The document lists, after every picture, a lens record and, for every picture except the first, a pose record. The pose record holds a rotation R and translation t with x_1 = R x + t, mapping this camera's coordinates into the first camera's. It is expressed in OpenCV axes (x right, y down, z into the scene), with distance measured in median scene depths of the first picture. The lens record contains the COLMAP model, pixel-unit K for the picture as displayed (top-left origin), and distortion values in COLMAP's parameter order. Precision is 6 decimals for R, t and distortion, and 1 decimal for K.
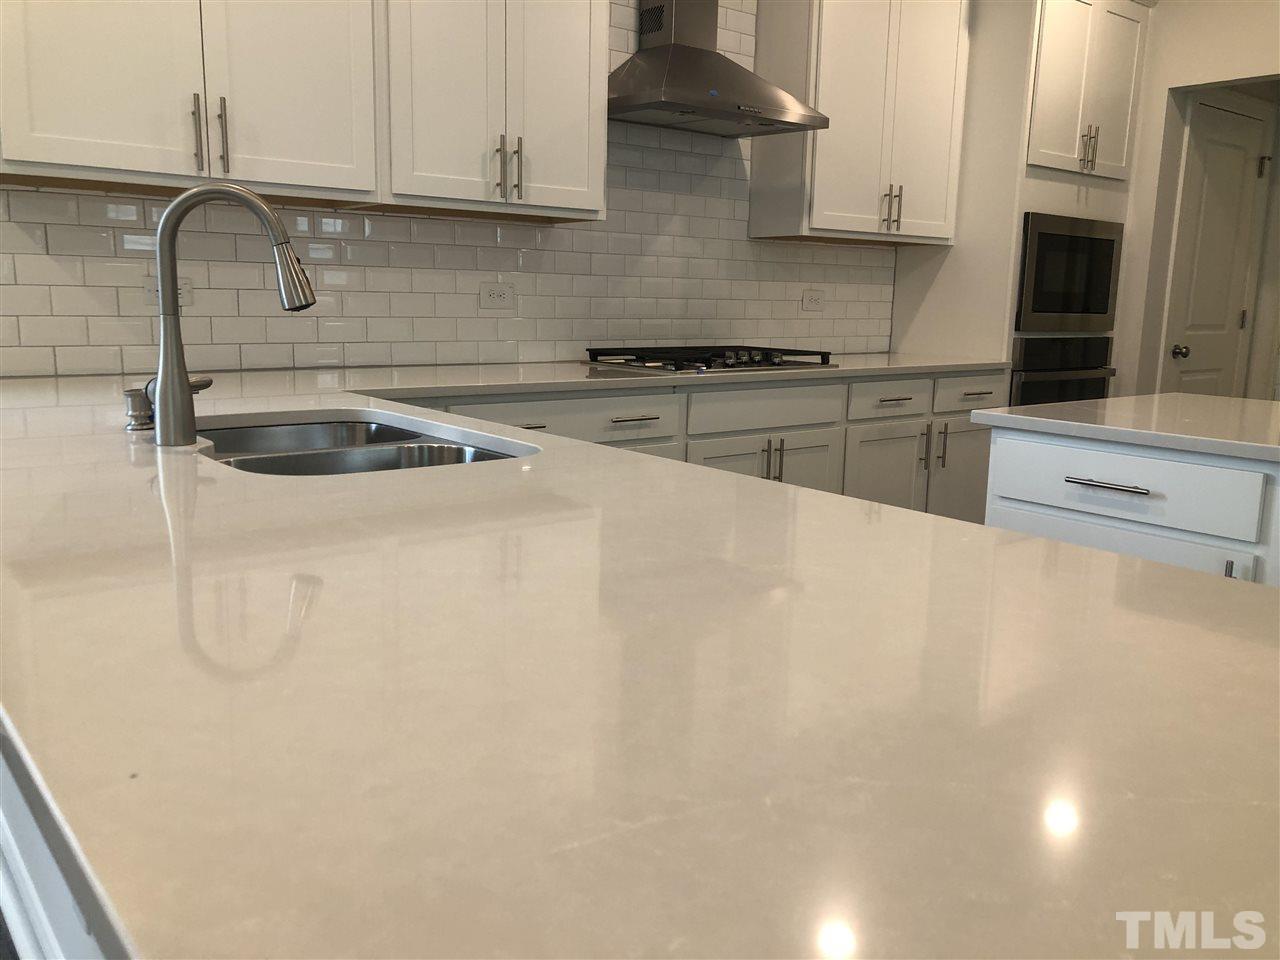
lens RADIAL K [[1058.4, 0, 641.8], [0, 1058.4, 474.3], [0, 0, 1]] dist [0.014502, -0.000744]
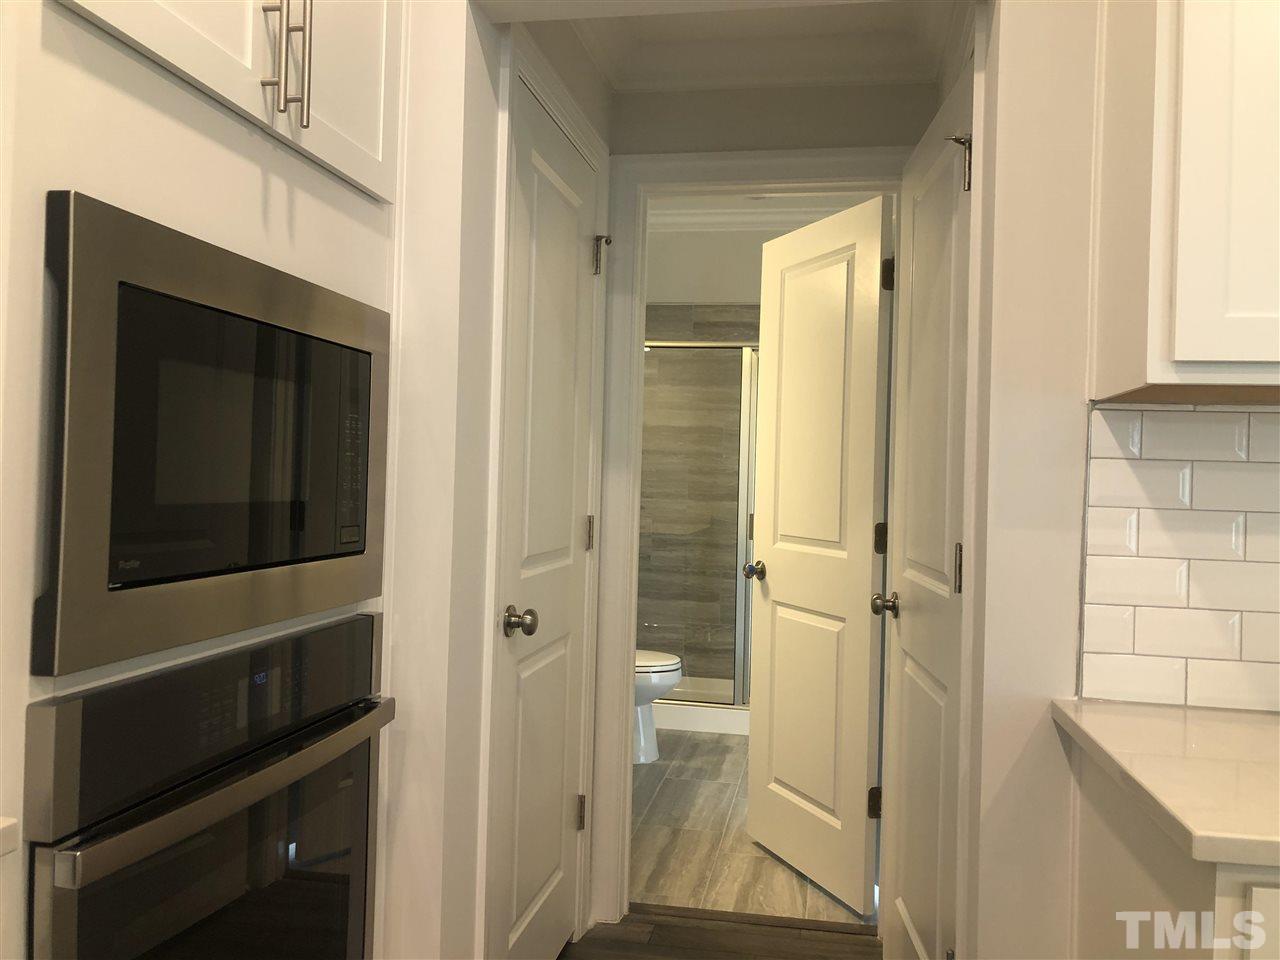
lens RADIAL K [[1058.4, 0, 641.8], [0, 1058.4, 474.3], [0, 0, 1]] dist [0.014502, -0.000744]
pose [[0.756354, -0.000413, 0.654162, 0.313593], [0.100338, 0.988240, -0.115389, -0.144732], [-0.646421, 0.152912, 0.747501, 0.762818]]
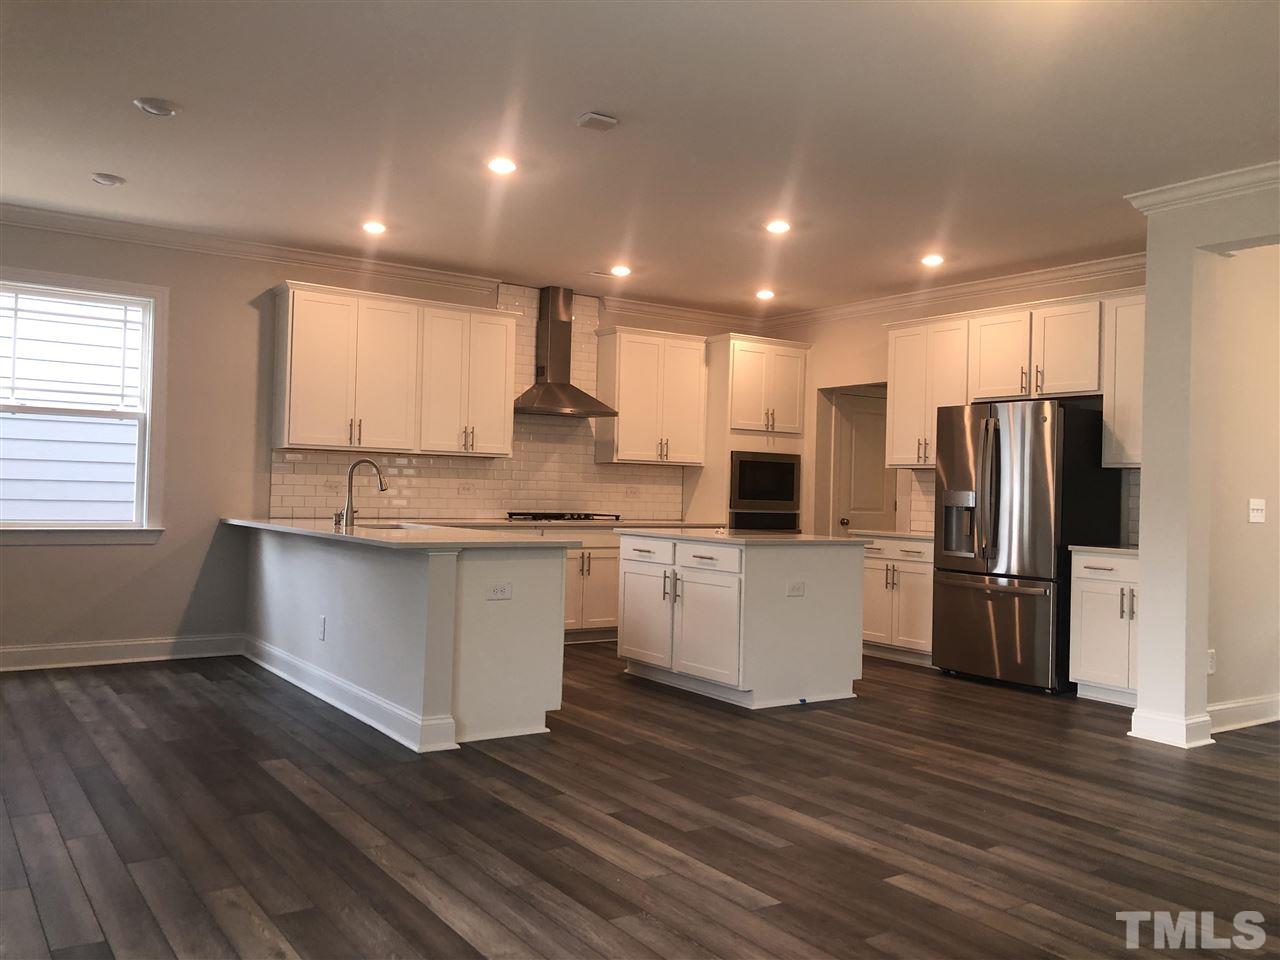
lens RADIAL K [[1058.4, 0, 641.8], [0, 1058.4, 474.3], [0, 0, 1]] dist [0.014502, -0.000744]
pose [[0.997669, 0.002344, -0.068206, 0.337747], [-0.015074, 0.982295, -0.186733, 0.189178], [0.066560, 0.187326, 0.980040, -1.045820]]
